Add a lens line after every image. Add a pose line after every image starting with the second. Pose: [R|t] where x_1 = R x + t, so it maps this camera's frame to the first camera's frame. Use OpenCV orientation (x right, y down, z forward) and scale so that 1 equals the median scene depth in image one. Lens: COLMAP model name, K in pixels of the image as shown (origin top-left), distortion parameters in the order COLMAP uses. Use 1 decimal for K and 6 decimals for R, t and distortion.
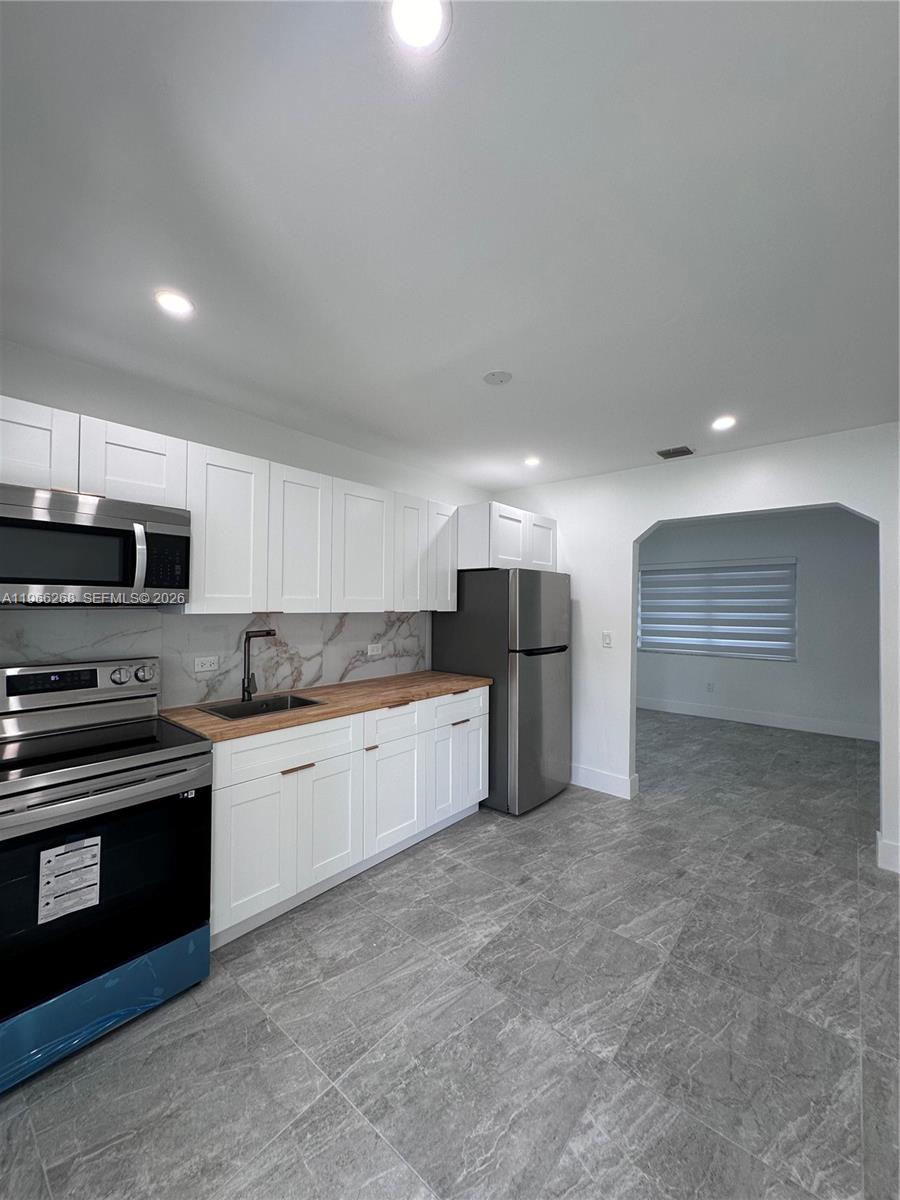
lens RADIAL K [[479.5, 0, 449.7], [0, 479.5, 601.3], [0, 0, 1]] dist [-0.001118, 0.000294]
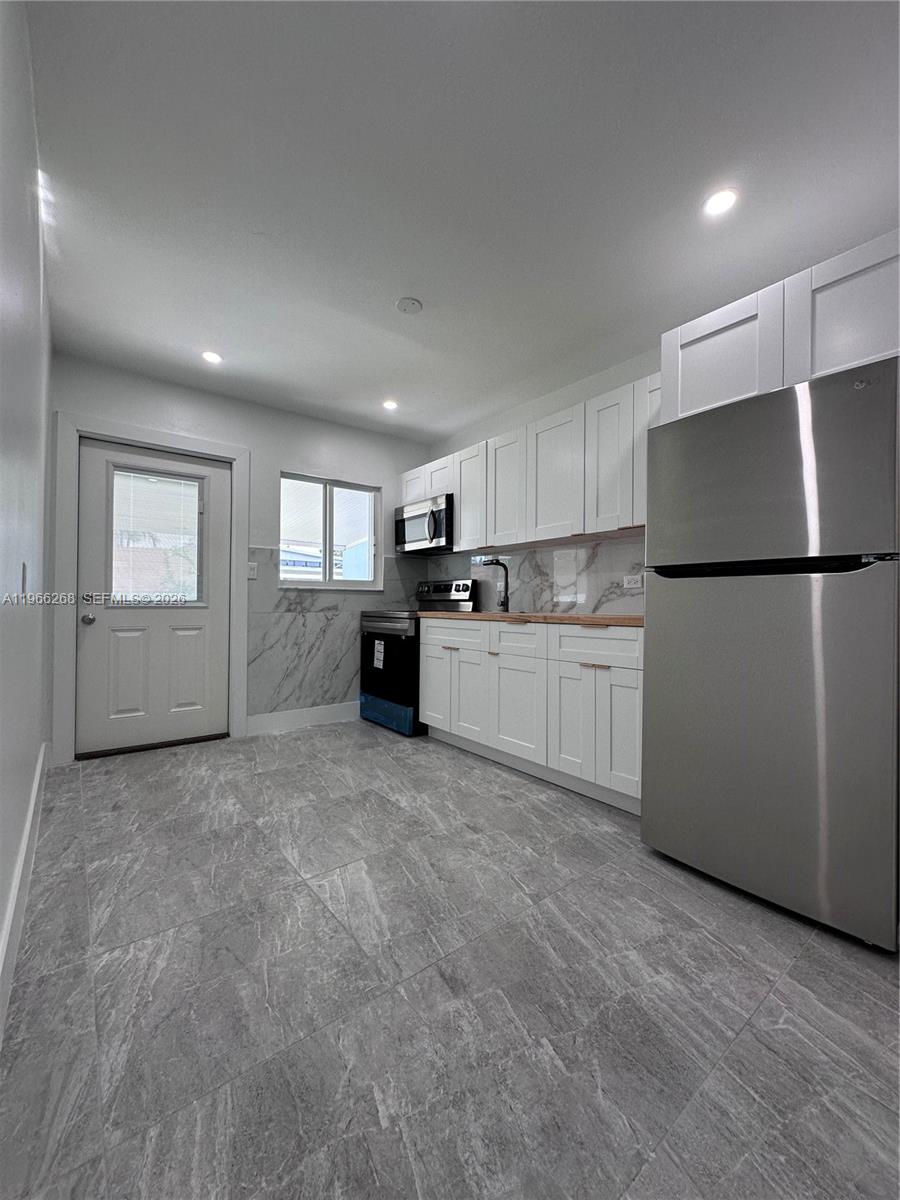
lens RADIAL K [[479.5, 0, 451.6], [0, 479.5, 599.9], [0, 0, 1]] dist [-0.001118, 0.000294]
pose [[-0.196795, -0.016848, -0.980300, 1.108234], [-0.003156, 0.999858, -0.016550, 0.219493], [0.980440, -0.000163, -0.196820, 1.261030]]
